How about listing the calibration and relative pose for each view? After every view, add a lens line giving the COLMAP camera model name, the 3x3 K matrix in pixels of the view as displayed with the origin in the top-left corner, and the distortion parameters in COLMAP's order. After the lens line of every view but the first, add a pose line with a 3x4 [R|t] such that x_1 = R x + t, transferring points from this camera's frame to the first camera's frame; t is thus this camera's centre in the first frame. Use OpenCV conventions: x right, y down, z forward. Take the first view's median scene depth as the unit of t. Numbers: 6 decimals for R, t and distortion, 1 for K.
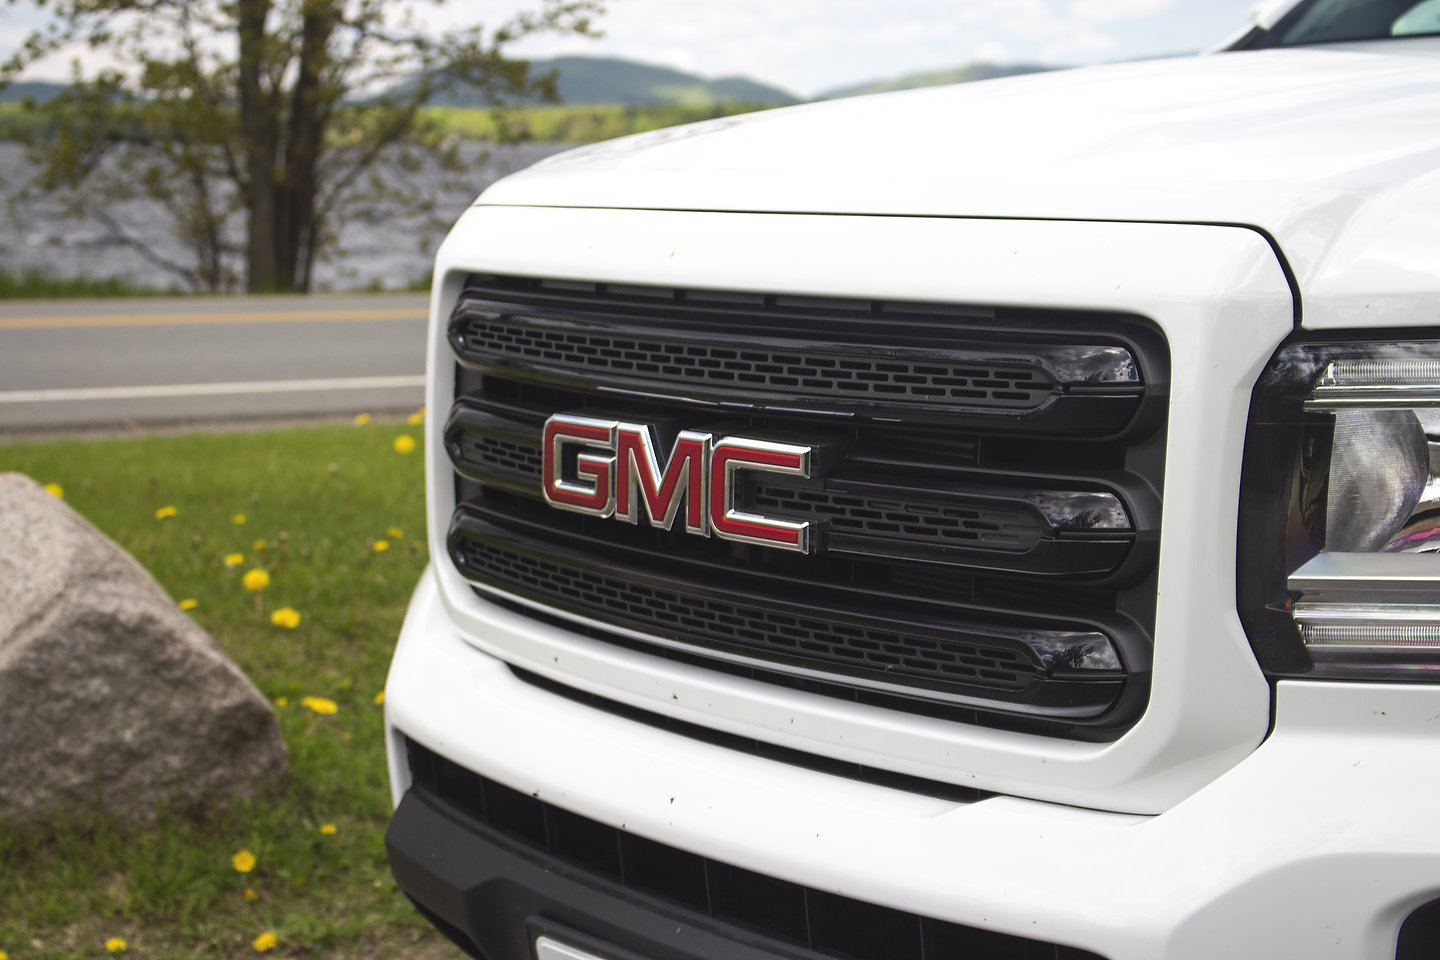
lens RADIAL K [[2981.2, 0, 717.4], [0, 2981.2, 480.7], [0, 0, 1]] dist [0.231316, 0.000000]
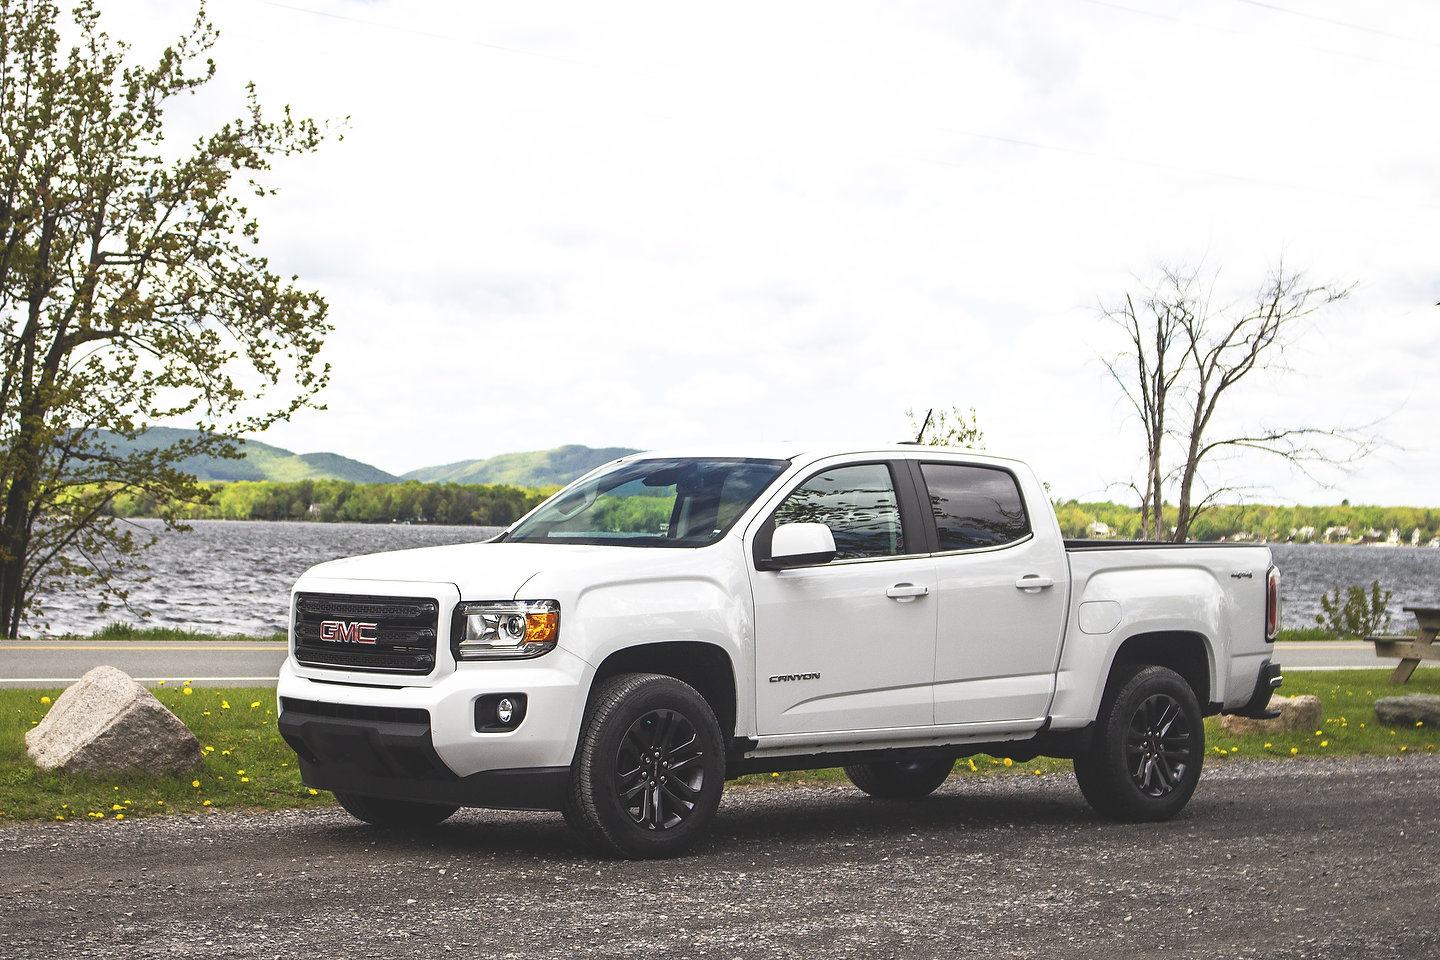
lens RADIAL K [[2782.7, 0, 719.3], [0, 2782.7, 481.4], [0, 0, 1]] dist [-0.098165, 0.000000]
pose [[0.989172, 0.027147, 0.144230, -0.063248], [-0.008124, 0.991365, -0.130881, 0.280682], [-0.146537, 0.128292, 0.980851, -2.931122]]
